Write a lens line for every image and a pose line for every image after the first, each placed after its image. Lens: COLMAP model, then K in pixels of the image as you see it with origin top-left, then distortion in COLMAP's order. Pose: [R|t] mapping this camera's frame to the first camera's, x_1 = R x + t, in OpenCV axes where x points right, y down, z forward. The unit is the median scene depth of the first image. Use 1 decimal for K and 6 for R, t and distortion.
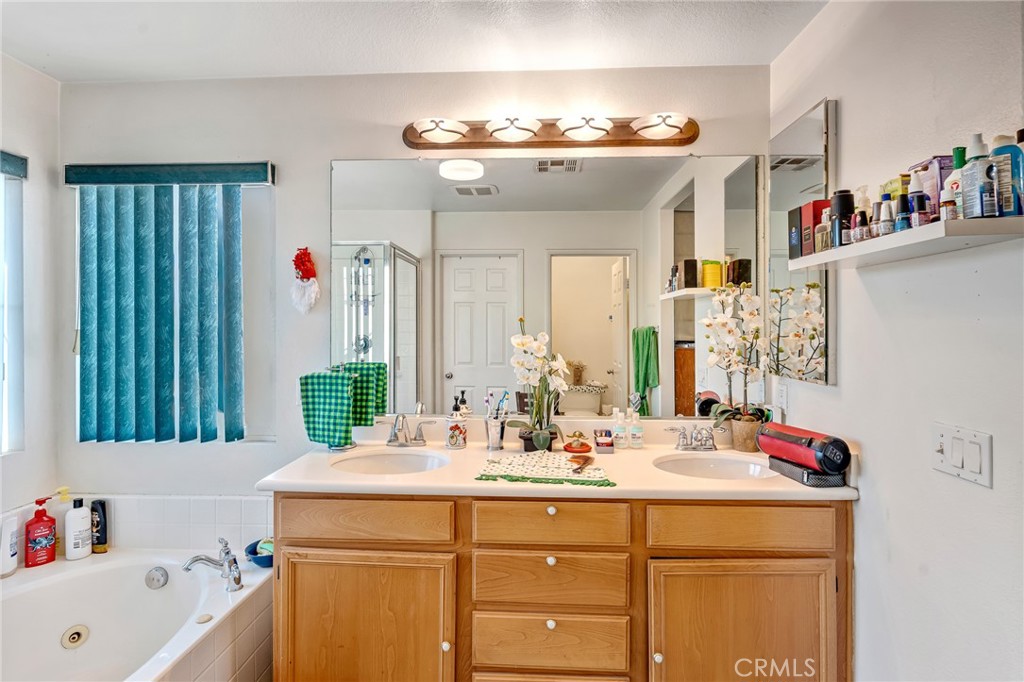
lens RADIAL K [[527.3, 0, 510.0], [0, 527.3, 324.1], [0, 0, 1]] dist [-0.001805, -0.000007]
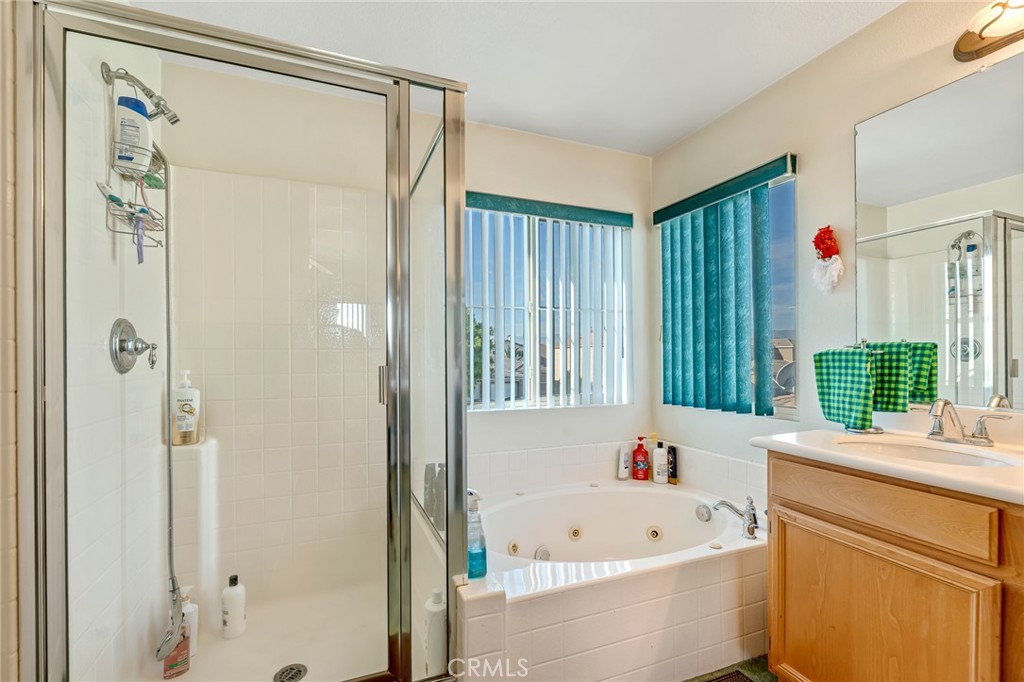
lens RADIAL K [[452.0, 0, 511.0], [0, 452.0, 357.2], [0, 0, 1]] dist [-0.002555, -0.000700]
pose [[0.424876, 0.000575, -0.905252, 0.132655], [0.005688, 0.999978, 0.003305, 0.100407], [0.905234, -0.006554, 0.424863, 0.115308]]
